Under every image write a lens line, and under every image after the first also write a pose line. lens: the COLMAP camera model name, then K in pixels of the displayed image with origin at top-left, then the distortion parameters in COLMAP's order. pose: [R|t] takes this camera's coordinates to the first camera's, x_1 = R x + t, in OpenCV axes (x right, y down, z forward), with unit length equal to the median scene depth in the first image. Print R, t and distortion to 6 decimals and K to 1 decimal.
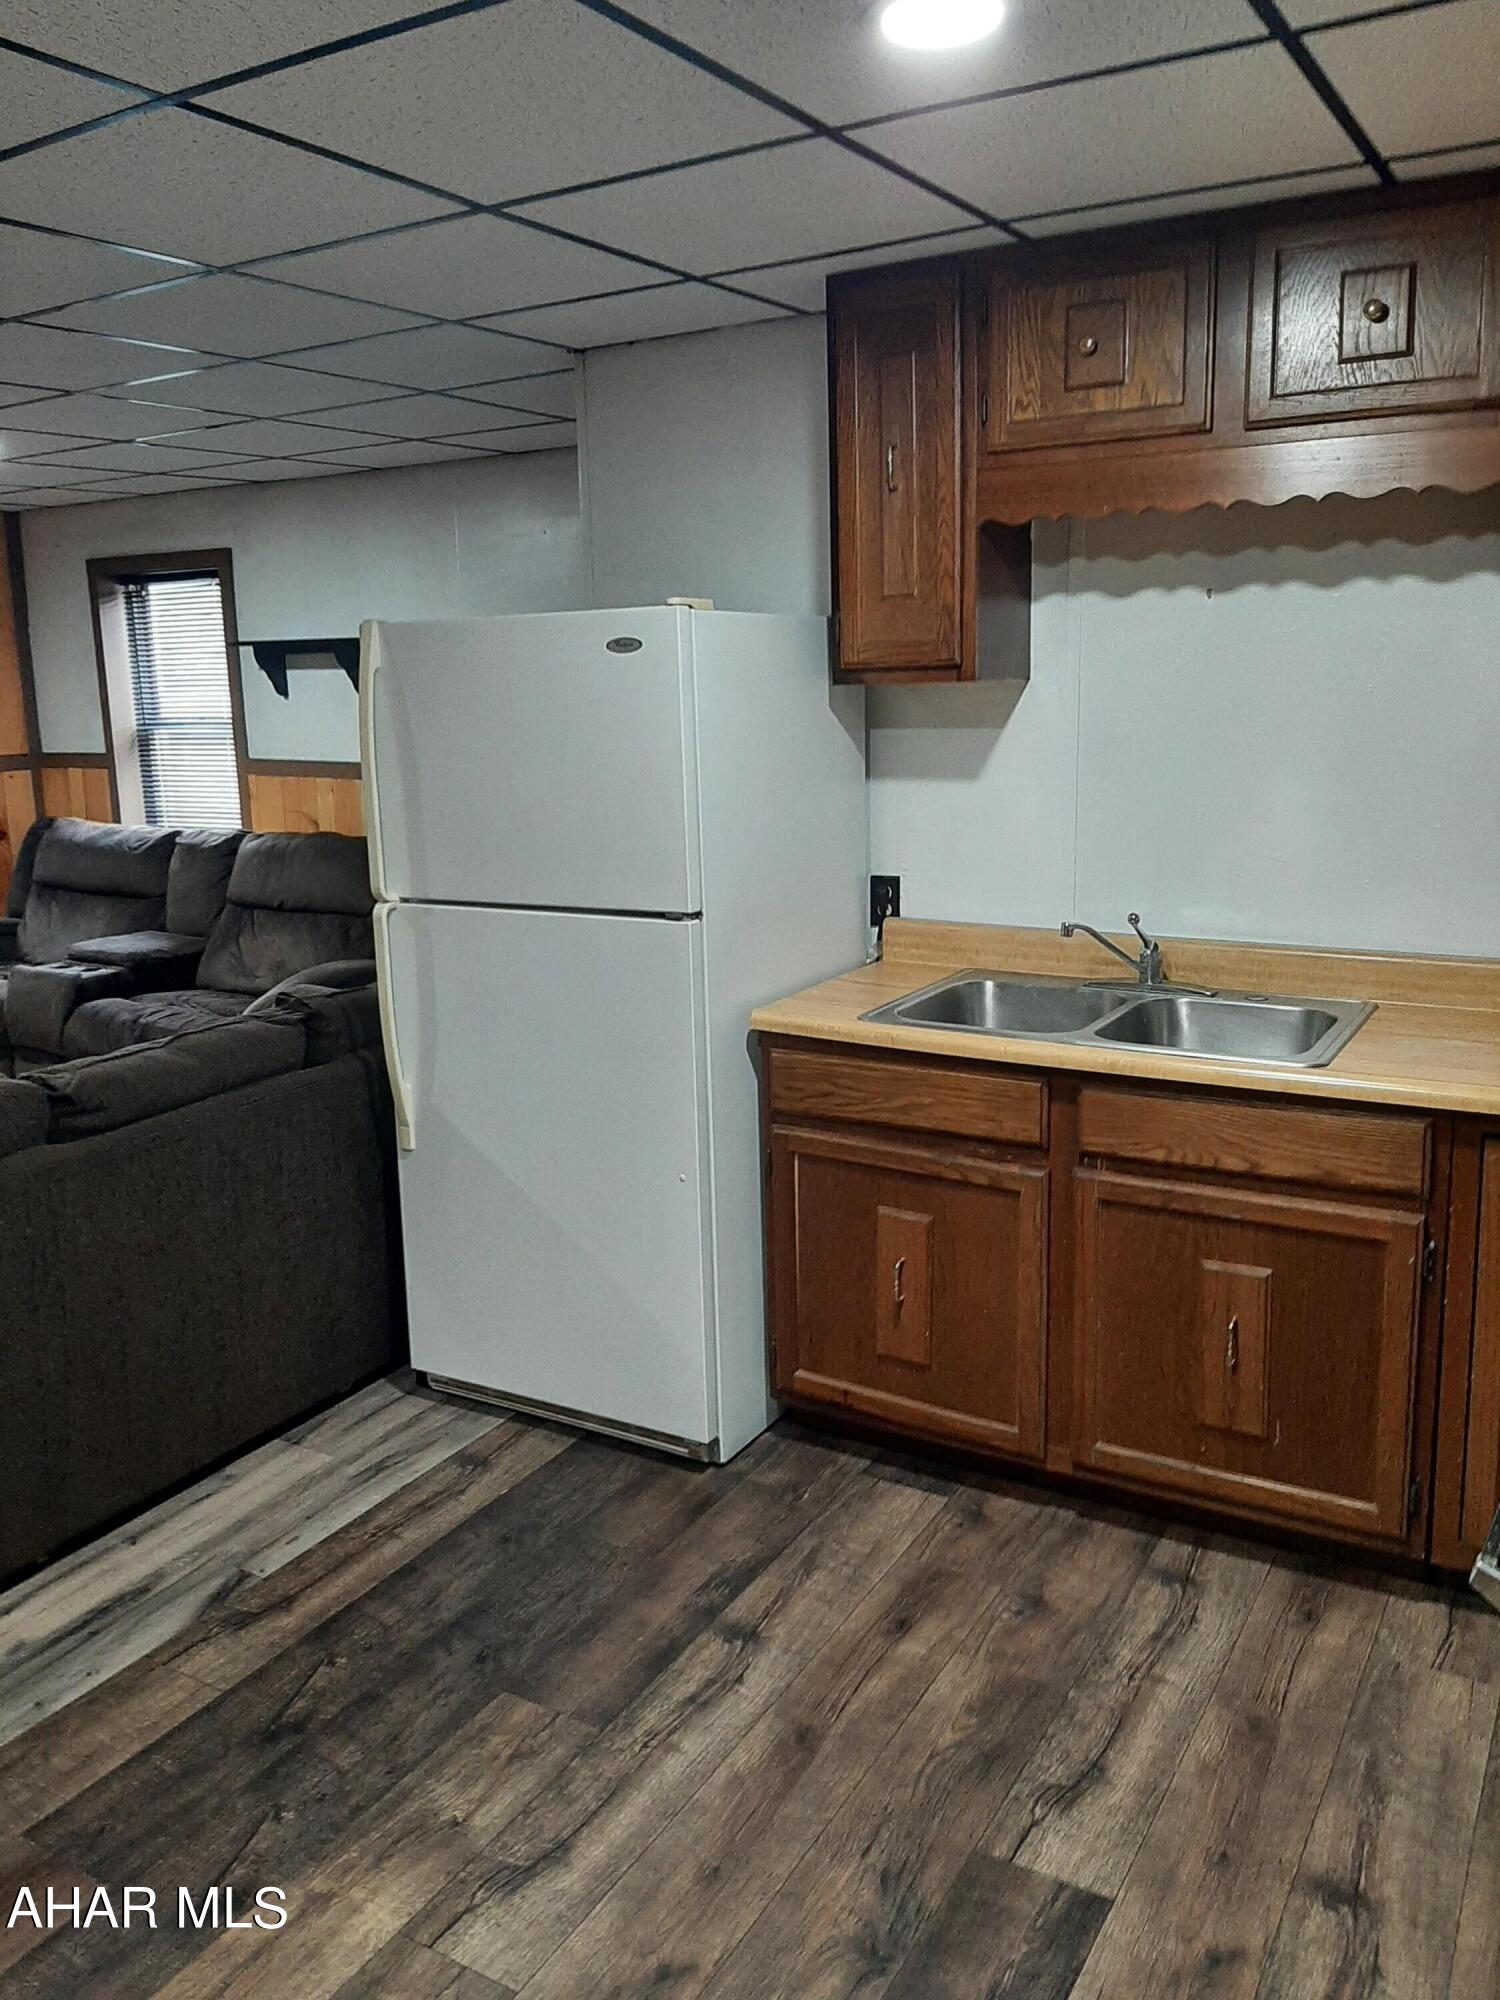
lens RADIAL K [[1540.8, 0, 762.3], [0, 1540.8, 987.9], [0, 0, 1]] dist [0.033187, -0.044032]
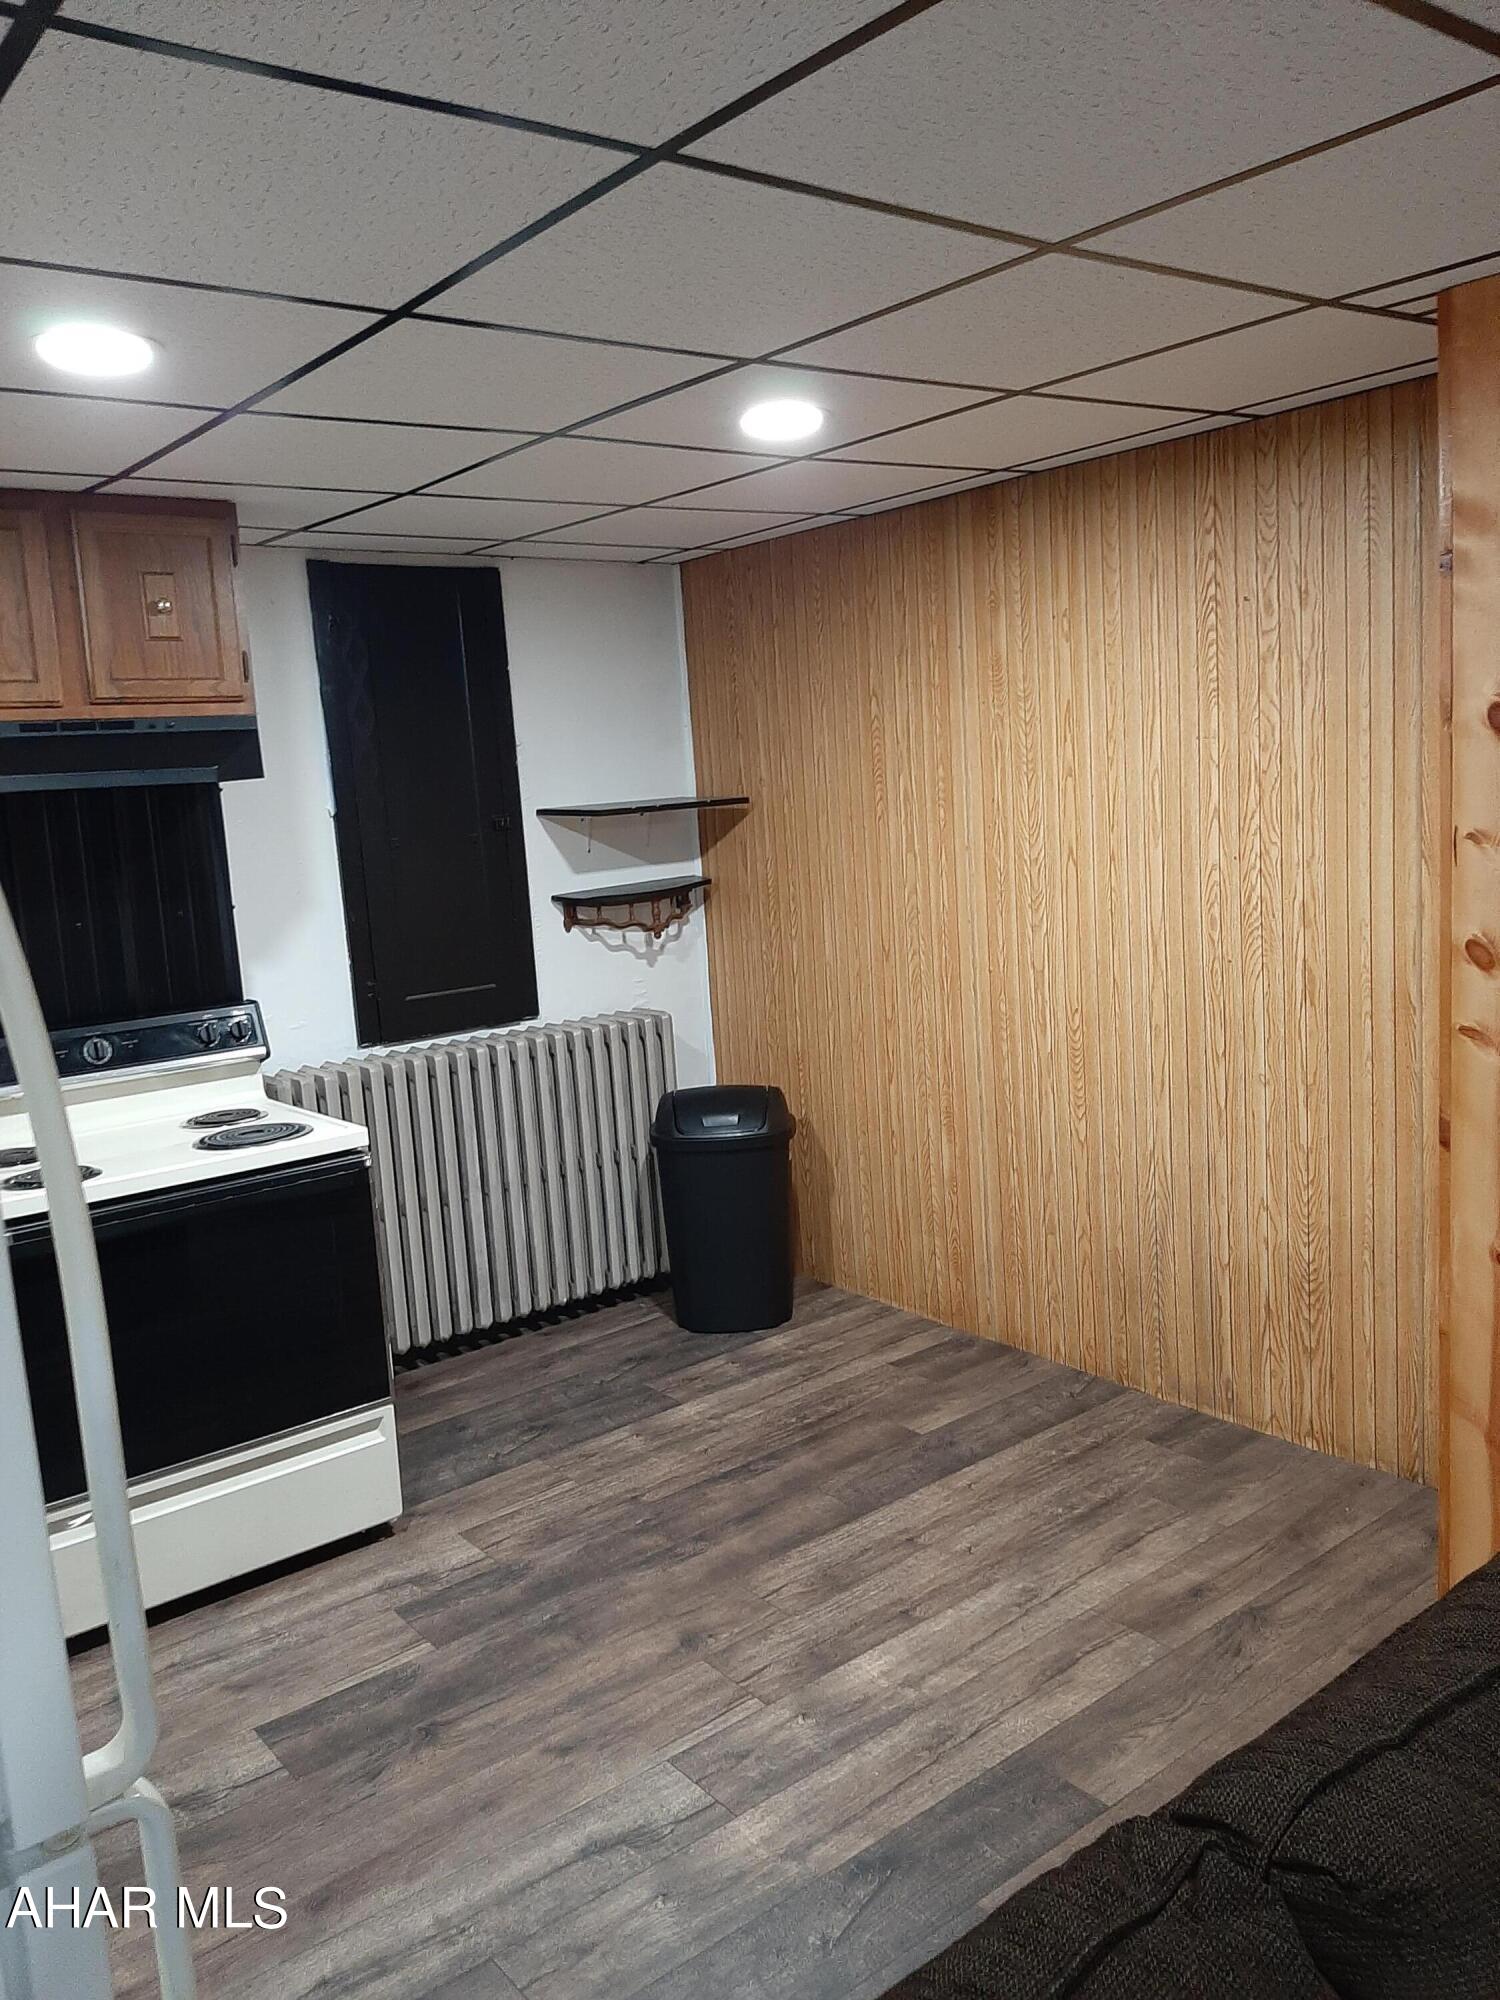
lens RADIAL K [[1540.8, 0, 737.0], [0, 1540.8, 1002.0], [0, 0, 1]] dist [0.033187, -0.044032]
pose [[-0.921300, 0.027685, 0.387866, -0.693653], [0.167773, 0.928145, 0.332264, -0.380330], [-0.350797, 0.371189, -0.859744, 1.726623]]
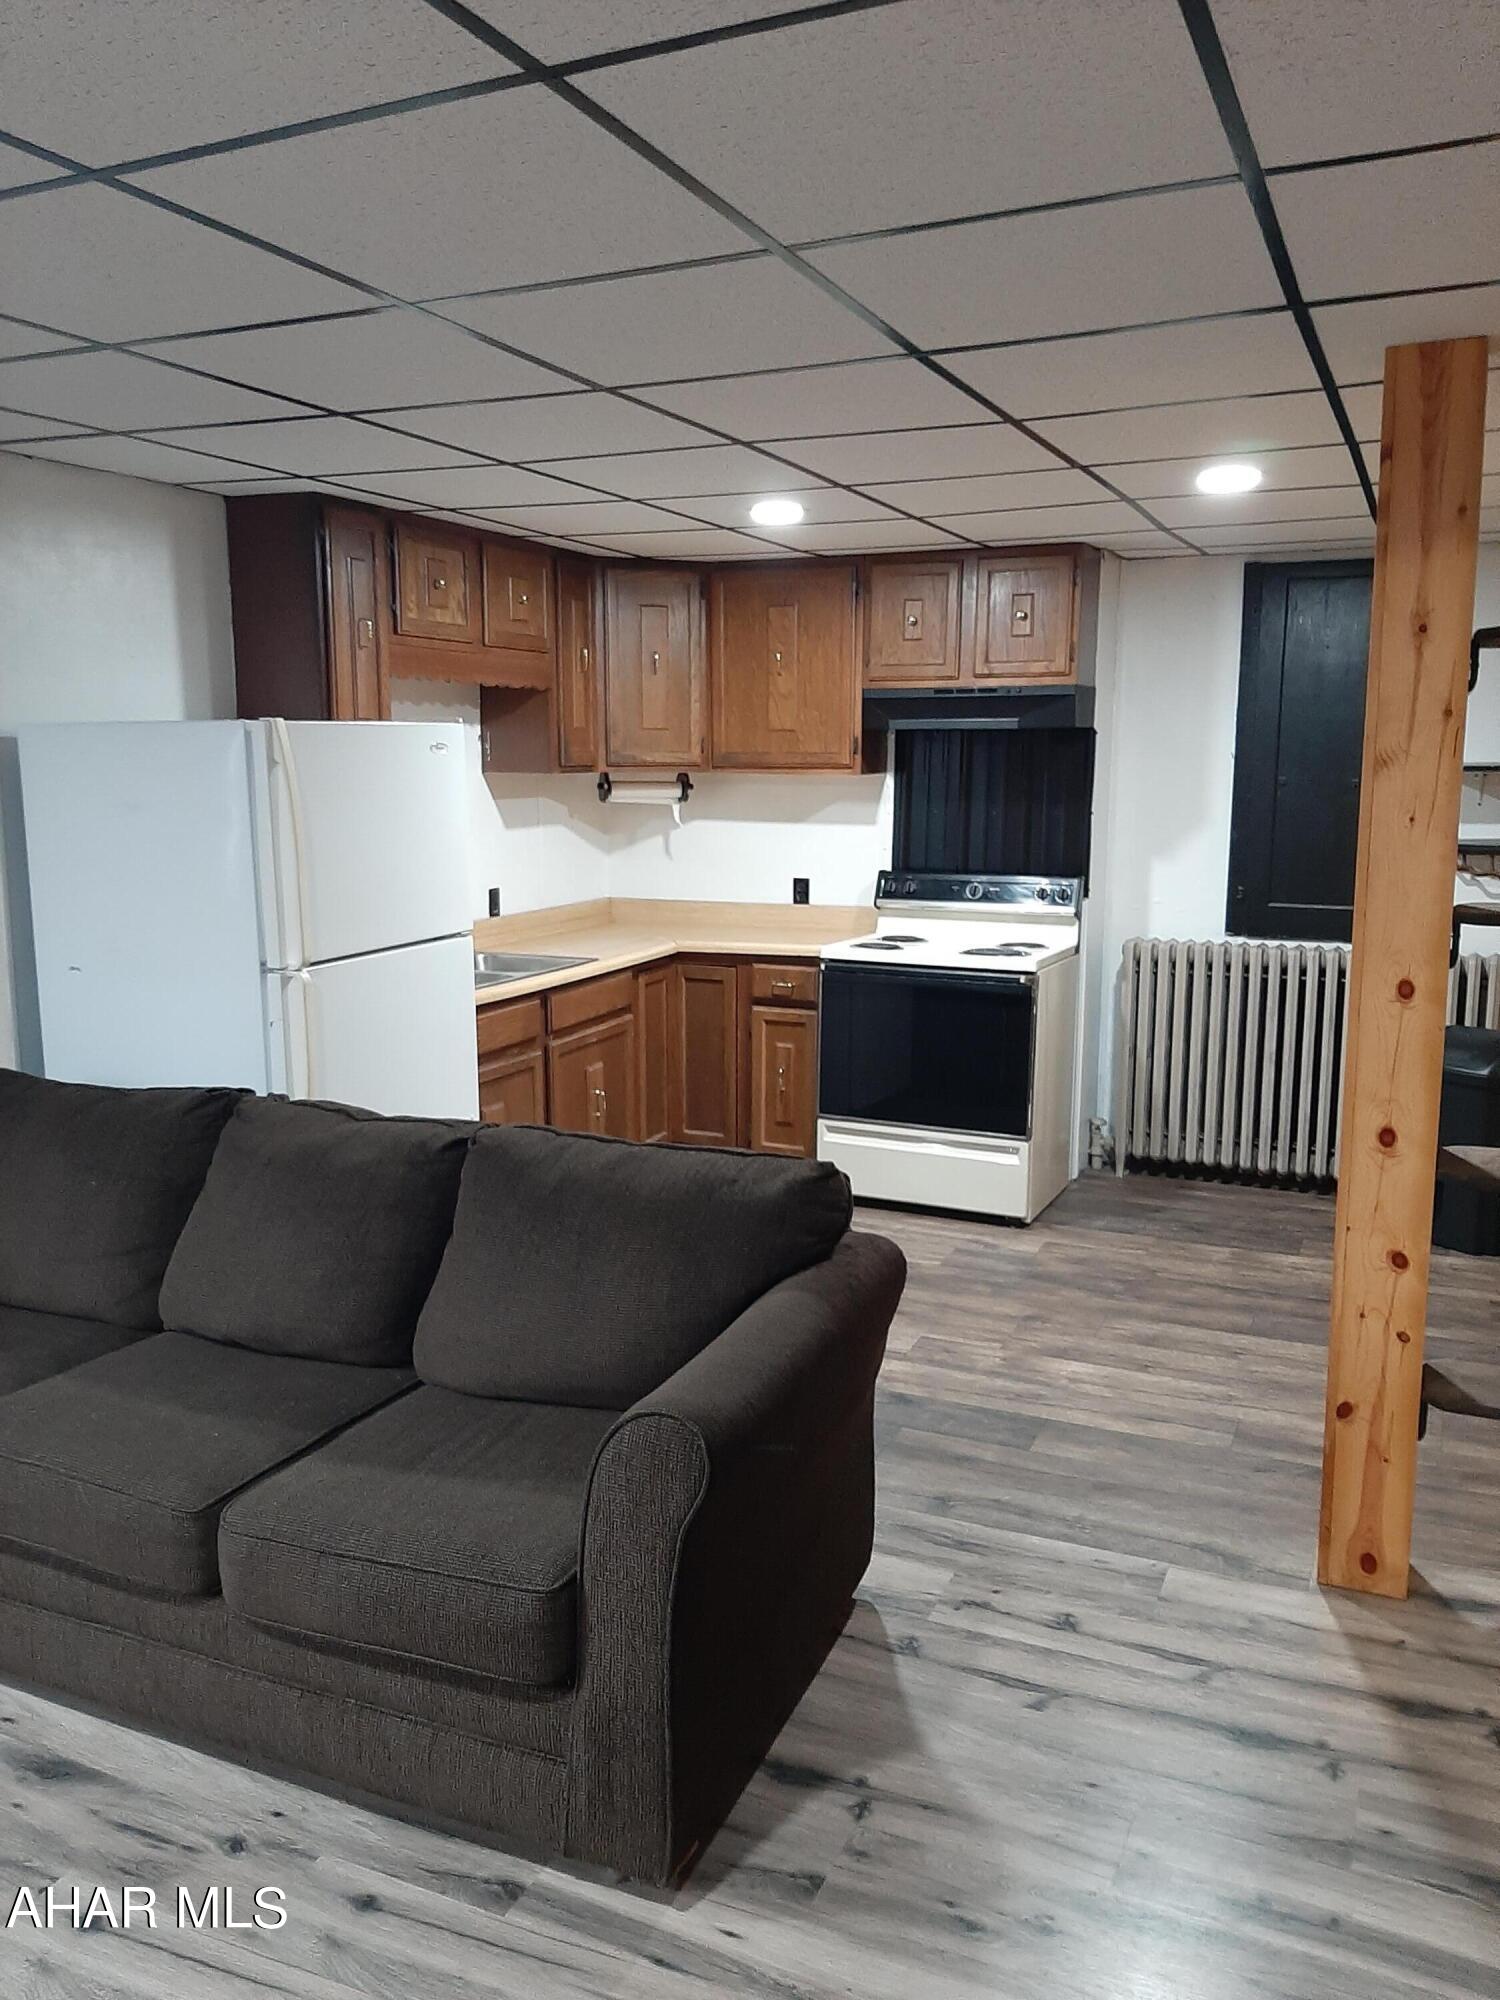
lens RADIAL K [[1540.8, 0, 737.8], [0, 1540.8, 1002.9], [0, 0, 1]] dist [0.033187, -0.044032]
pose [[-0.089246, -0.134295, 0.986914, -2.089198], [0.216087, 0.964657, 0.150807, -0.198664], [-0.972287, 0.226718, -0.057073, 1.154862]]
